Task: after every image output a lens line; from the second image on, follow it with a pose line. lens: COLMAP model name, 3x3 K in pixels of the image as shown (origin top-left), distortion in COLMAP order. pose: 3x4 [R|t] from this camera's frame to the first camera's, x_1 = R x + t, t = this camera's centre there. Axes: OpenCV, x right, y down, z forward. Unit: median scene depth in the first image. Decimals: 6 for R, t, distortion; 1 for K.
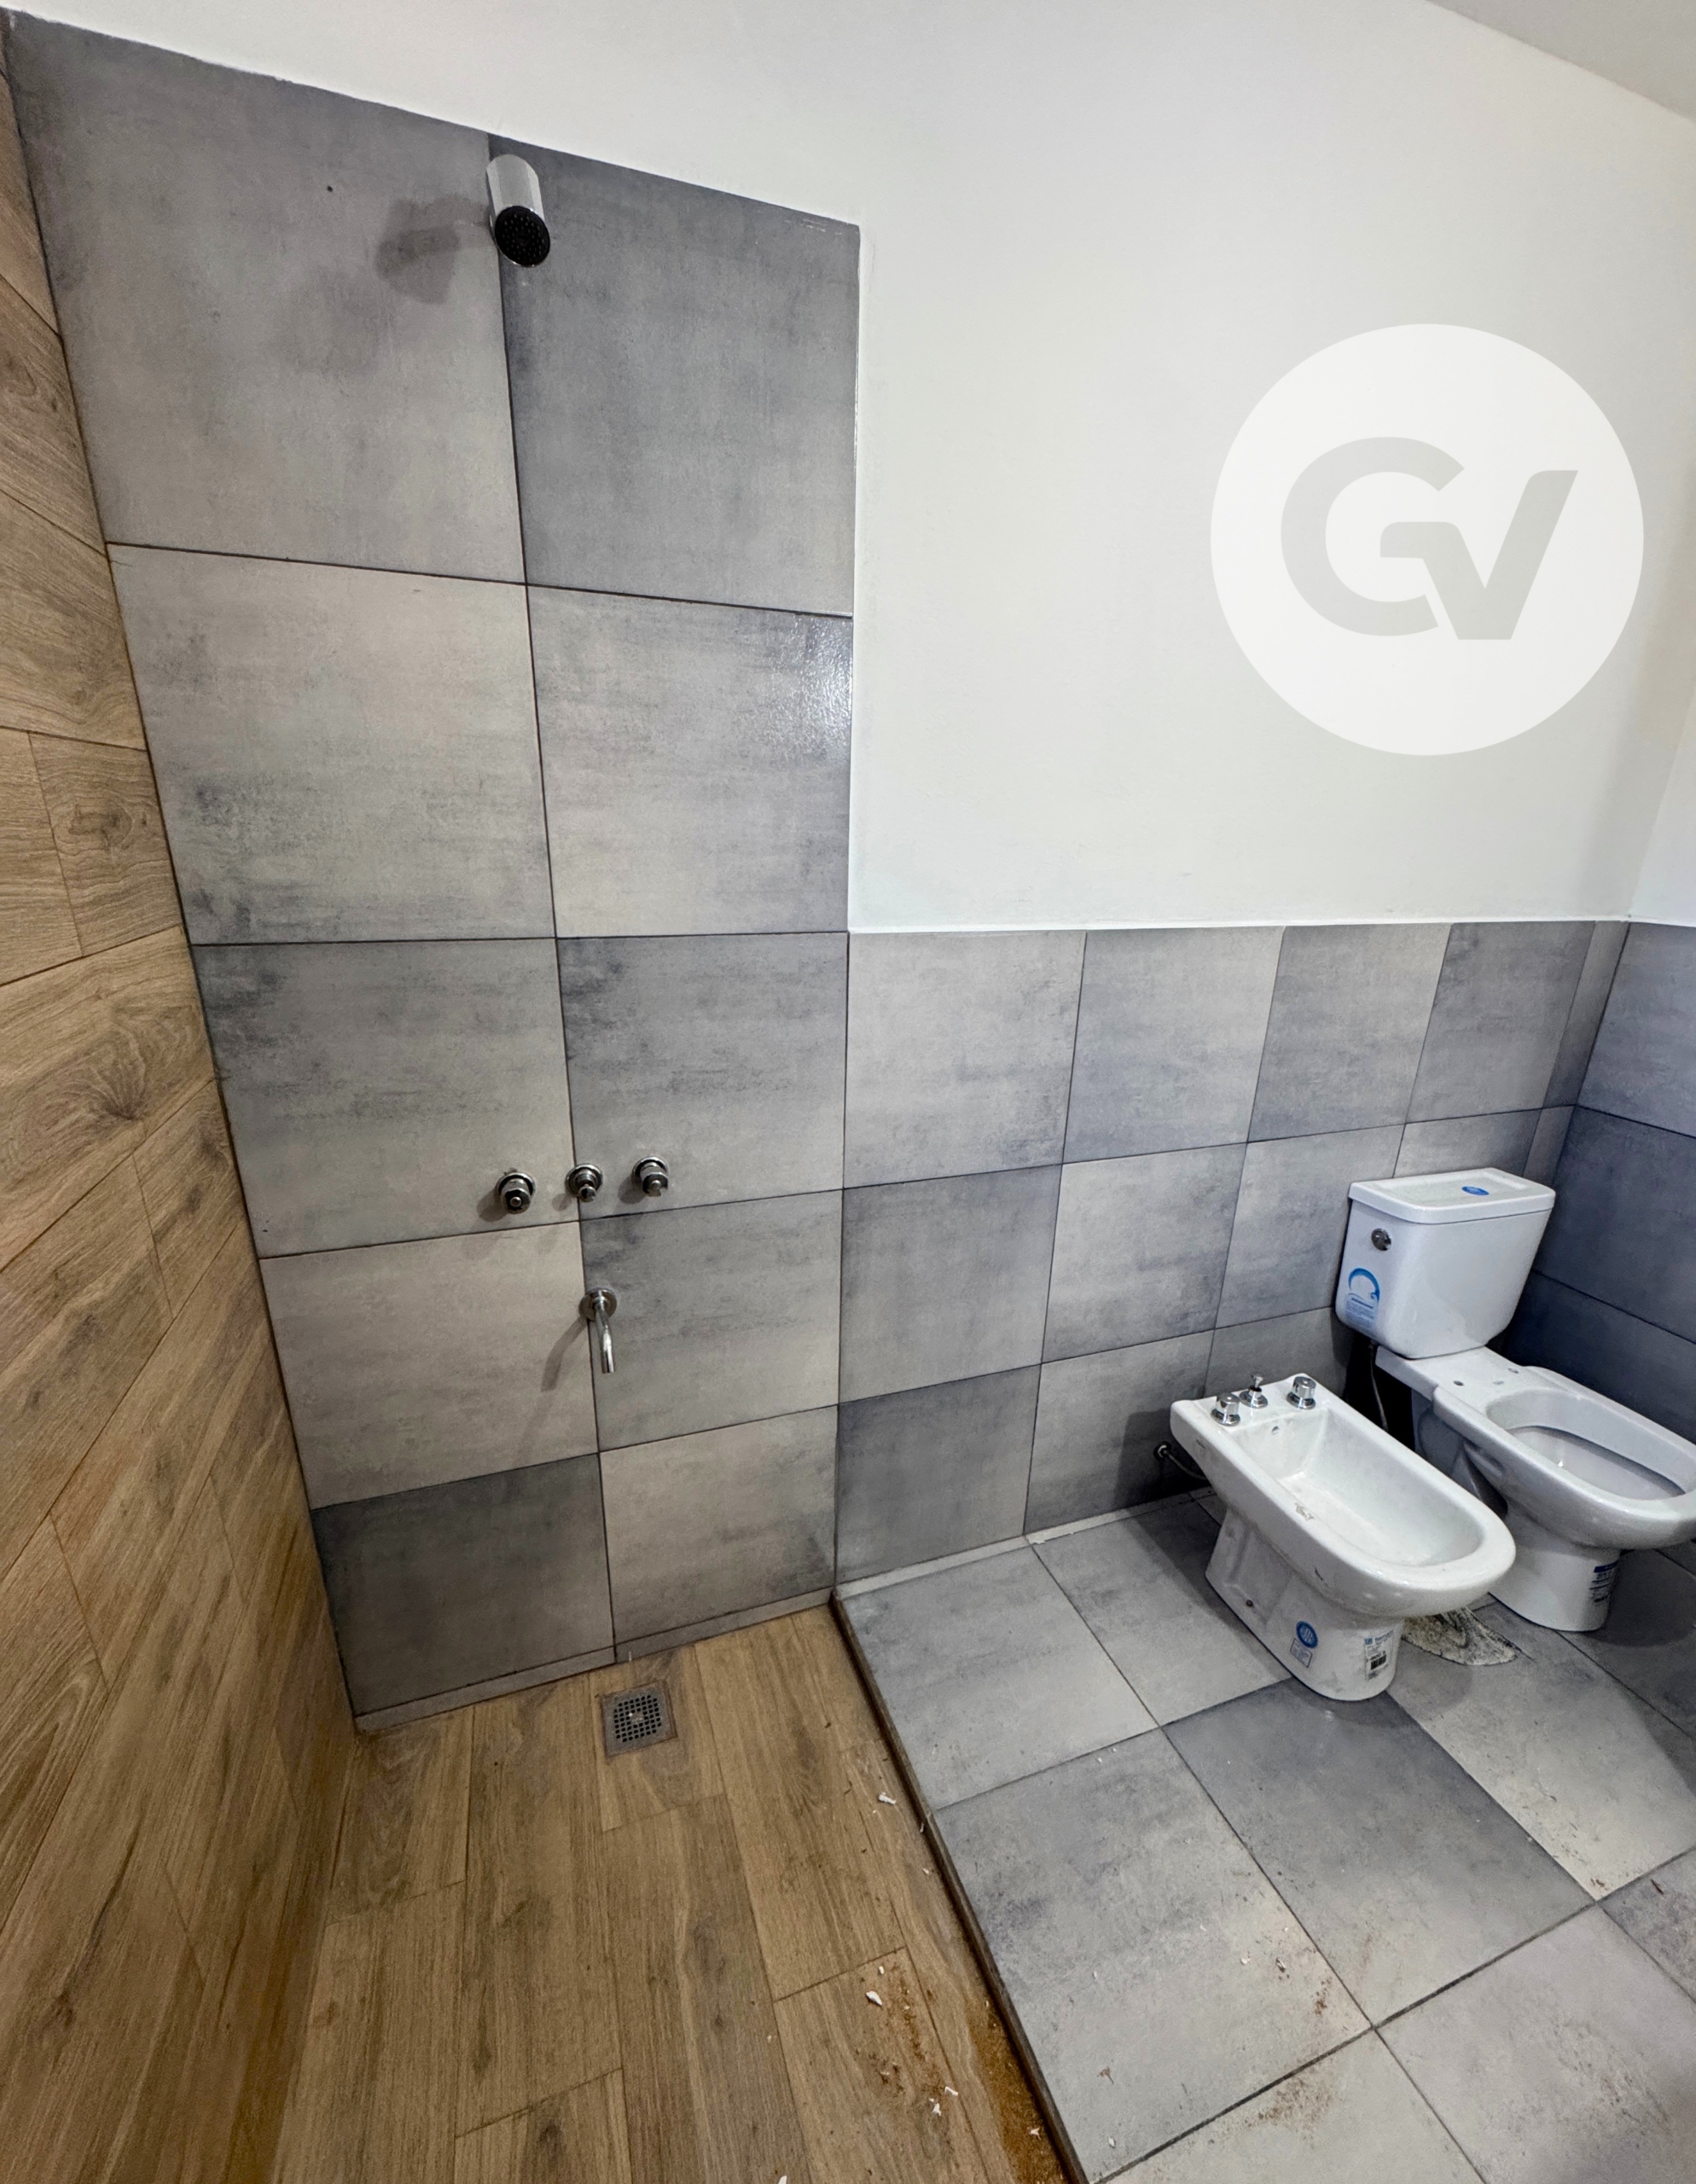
lens RADIAL K [[894.3, 0, 864.9], [0, 894.3, 1124.3], [0, 0, 1]] dist [-0.002193, -0.000008]
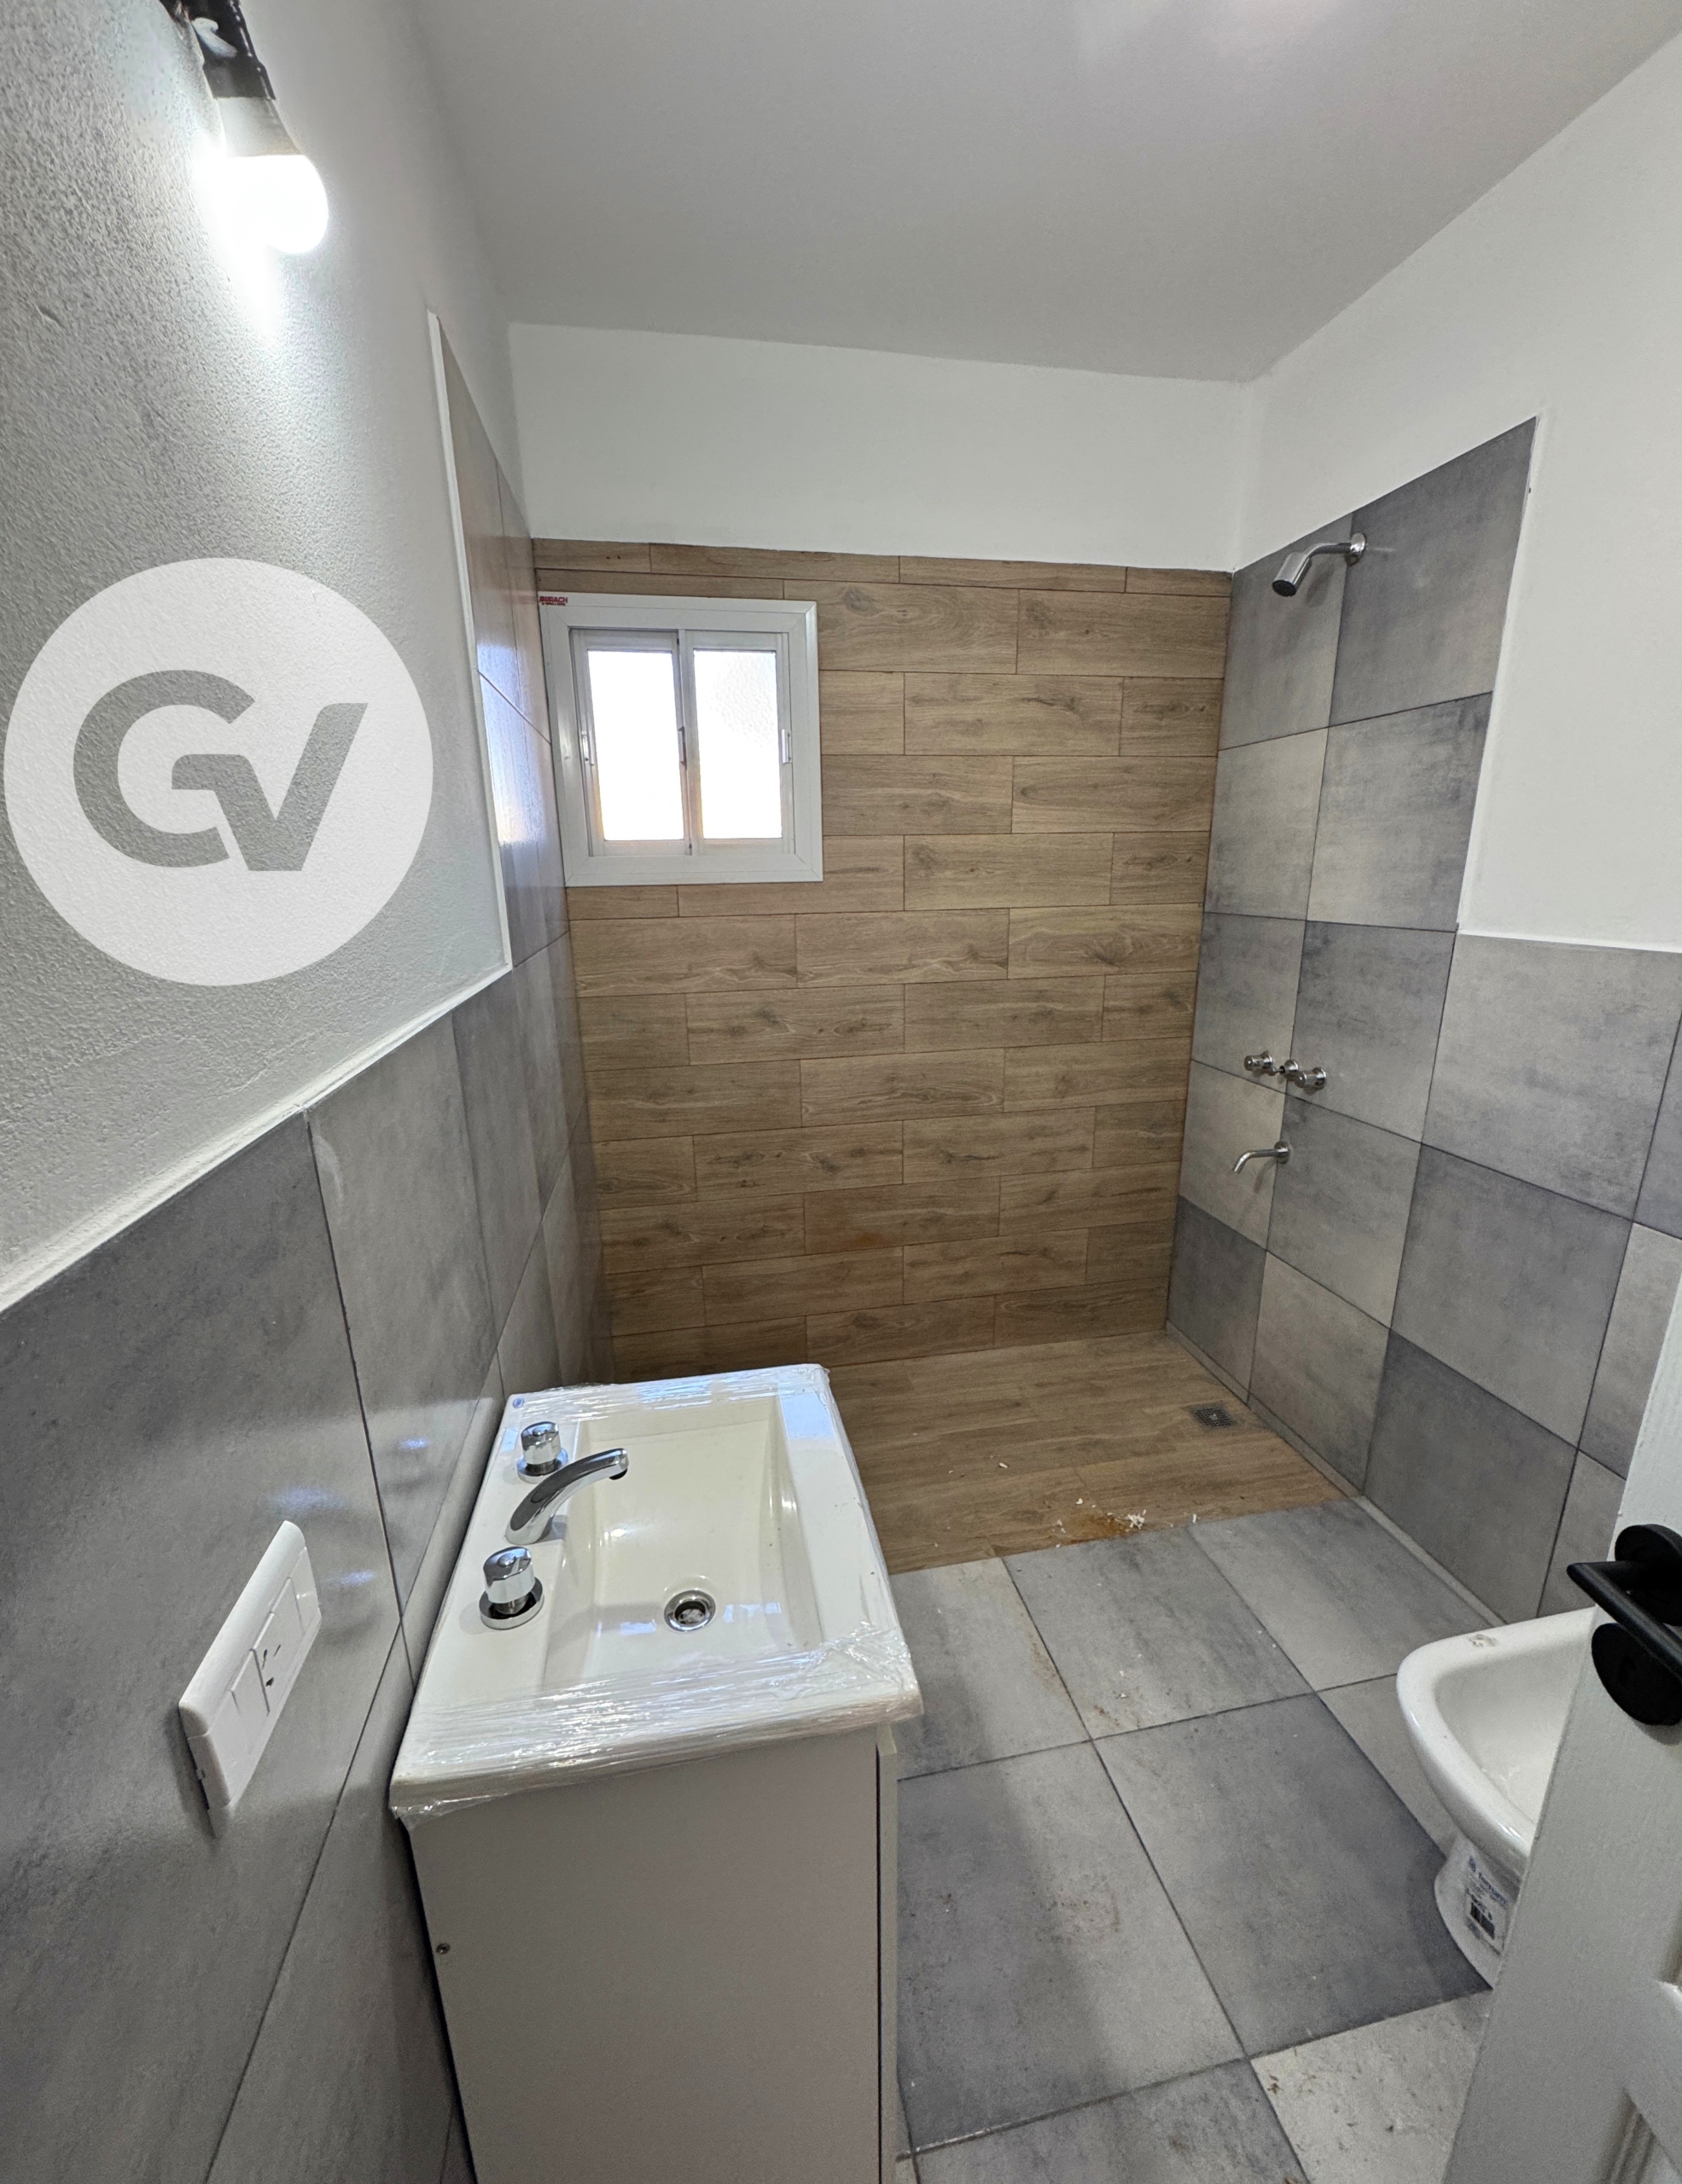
lens RADIAL K [[889.7, 0, 845.2], [0, 889.7, 1105.5], [0, 0, 1]] dist [-0.001741, 0.000067]
pose [[-0.154099, 0.238862, -0.958748, 1.194496], [-0.302877, 0.912205, 0.275947, -0.068197], [0.940489, 0.332906, -0.068225, 0.312787]]
